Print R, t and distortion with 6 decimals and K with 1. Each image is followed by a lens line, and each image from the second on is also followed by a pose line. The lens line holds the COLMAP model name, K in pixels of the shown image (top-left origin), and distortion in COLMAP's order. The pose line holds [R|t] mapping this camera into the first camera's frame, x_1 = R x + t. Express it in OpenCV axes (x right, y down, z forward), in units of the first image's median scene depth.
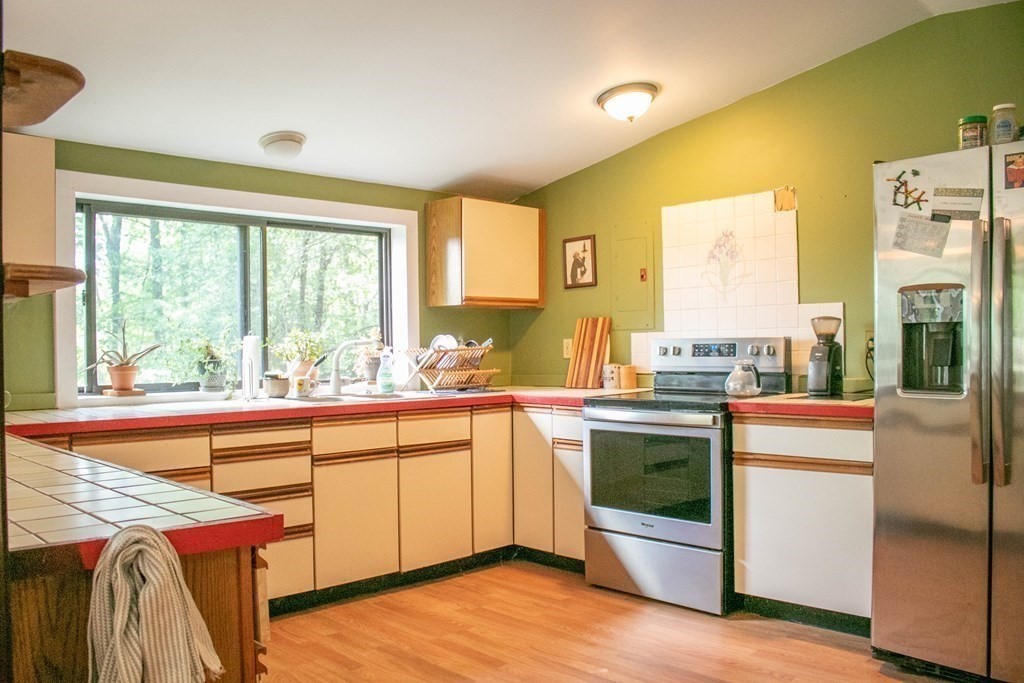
lens RADIAL K [[842.9, 0, 493.0], [0, 842.9, 351.4], [0, 0, 1]] dist [-0.140771, 0.104745]
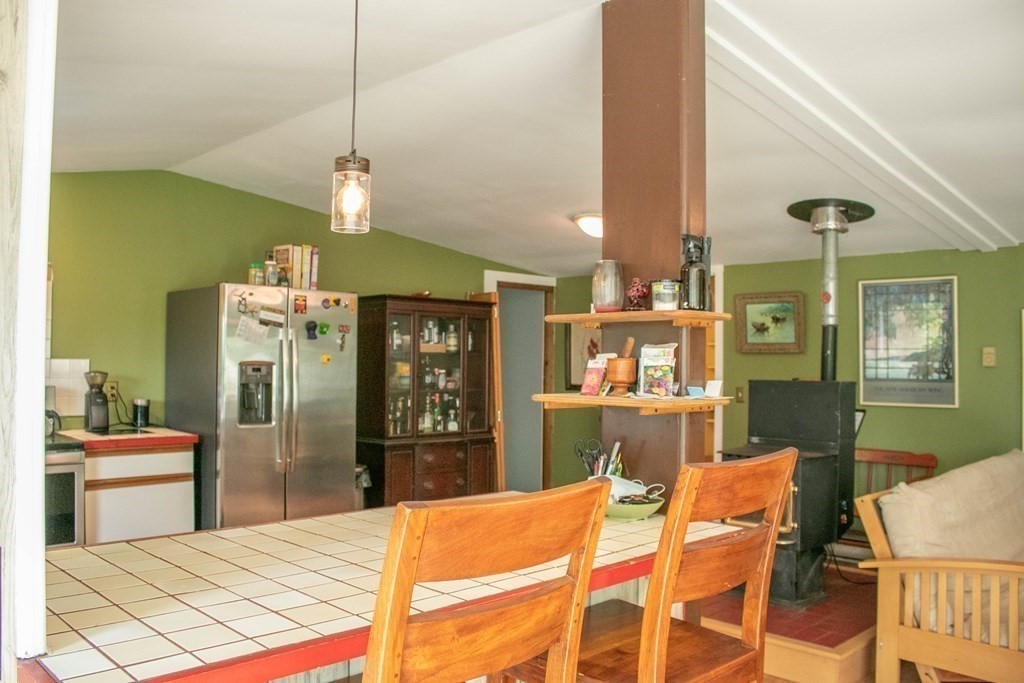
lens RADIAL K [[842.9, 0, 493.0], [0, 842.9, 351.4], [0, 0, 1]] dist [-0.140771, 0.104745]
pose [[-0.005646, 0.025162, 0.999667, -0.848164], [-0.008073, 0.999650, -0.025207, -0.042677], [-0.999951, -0.008213, -0.005441, 0.352210]]
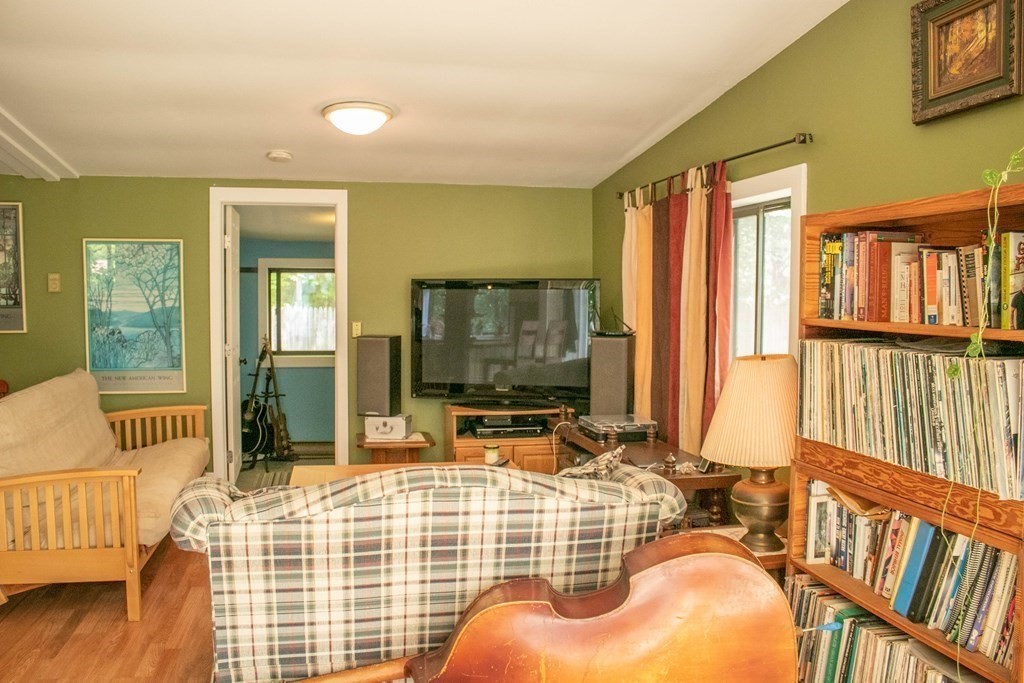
lens RADIAL K [[842.9, 0, 493.0], [0, 842.9, 351.4], [0, 0, 1]] dist [-0.140771, 0.104745]
pose [[-0.849338, -0.027290, 0.527143, -0.899659], [0.006152, 0.998083, 0.061584, -0.038191], [-0.527813, 0.055549, -0.847542, 0.325570]]
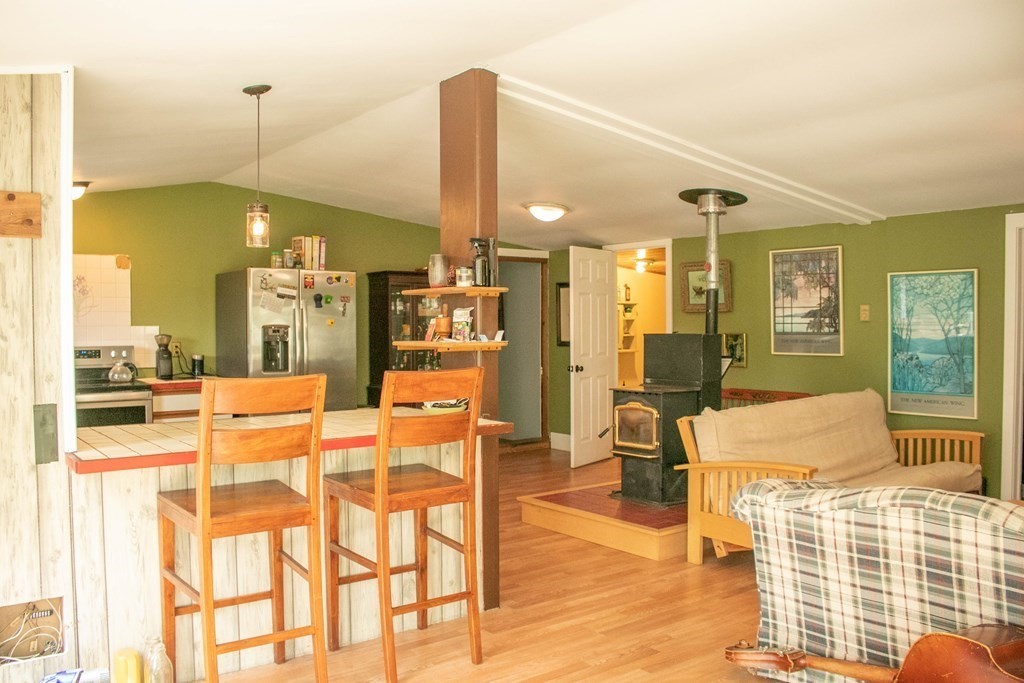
lens RADIAL K [[842.9, 0, 493.0], [0, 842.9, 351.4], [0, 0, 1]] dist [-0.140771, 0.104745]
pose [[0.123429, -0.018182, 0.992187, -1.206187], [0.005153, 0.999830, 0.017681, -0.031050], [-0.992340, 0.002931, 0.123501, 0.064001]]
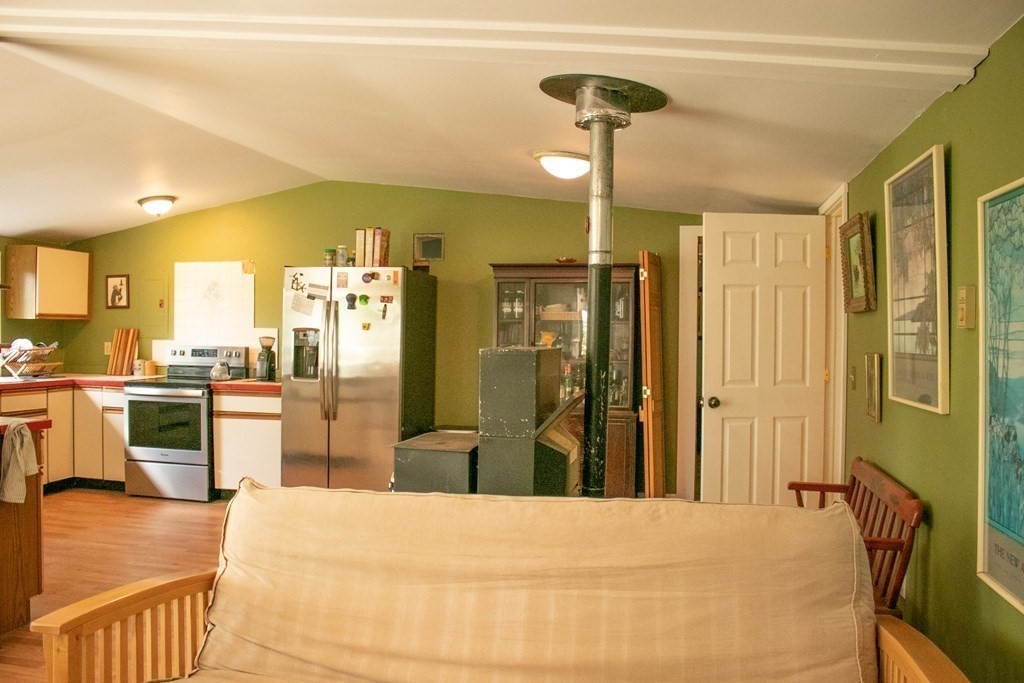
lens RADIAL K [[842.9, 0, 493.0], [0, 842.9, 351.4], [0, 0, 1]] dist [-0.140771, 0.104745]
pose [[0.836772, 0.012093, 0.547419, -0.175228], [-0.022339, 0.999678, 0.012063, -0.040046], [-0.547096, -0.022323, 0.836772, -0.763330]]
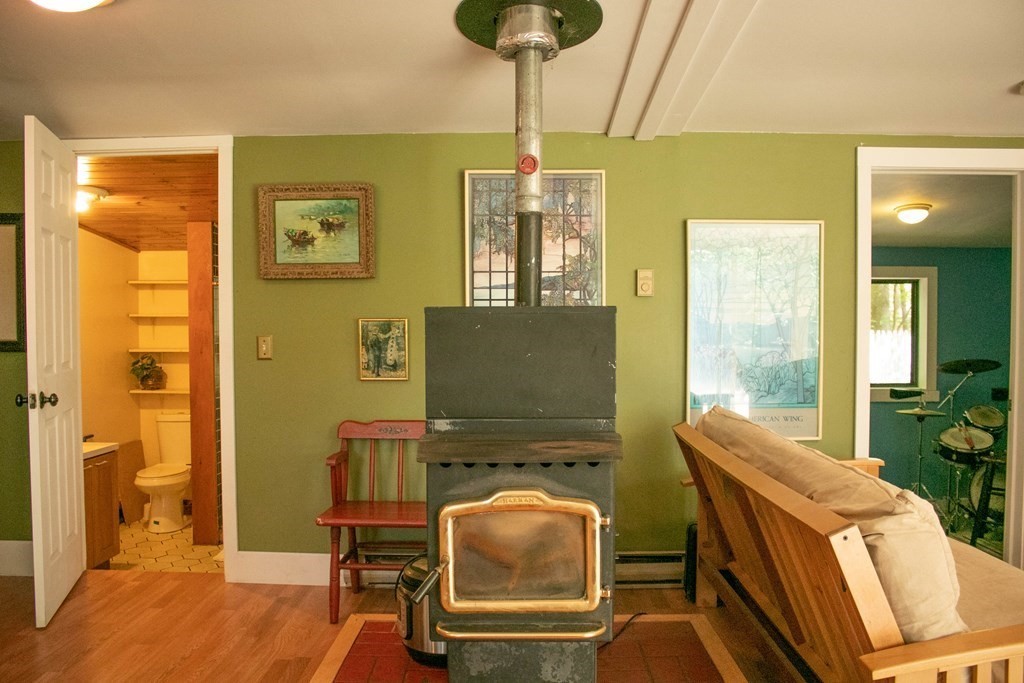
lens RADIAL K [[842.9, 0, 493.0], [0, 842.9, 351.4], [0, 0, 1]] dist [-0.140771, 0.104745]
pose [[-0.708698, -0.005817, 0.705488, -0.126079], [0.013290, 0.999678, 0.021593, -0.016157], [-0.705387, 0.024679, -0.708393, 0.378632]]
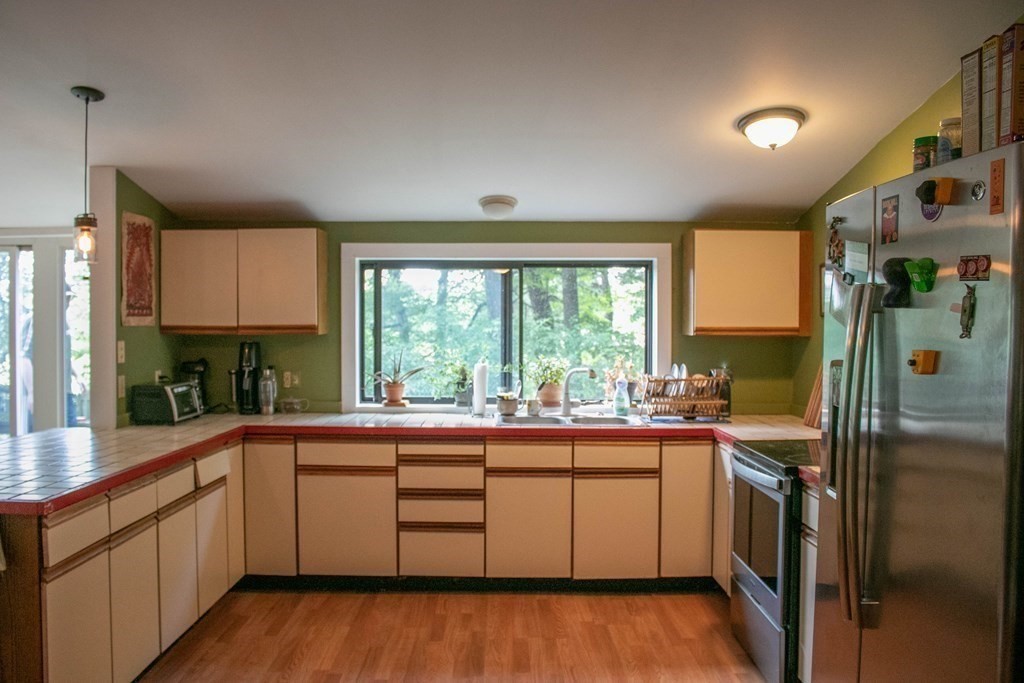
lens RADIAL K [[842.9, 0, 493.0], [0, 842.9, 351.4], [0, 0, 1]] dist [-0.140771, 0.104745]
pose [[0.717774, 0.033361, -0.695476, 0.588623], [-0.015519, 0.999370, 0.031921, -0.076938], [0.696103, -0.012119, 0.717839, 0.120562]]
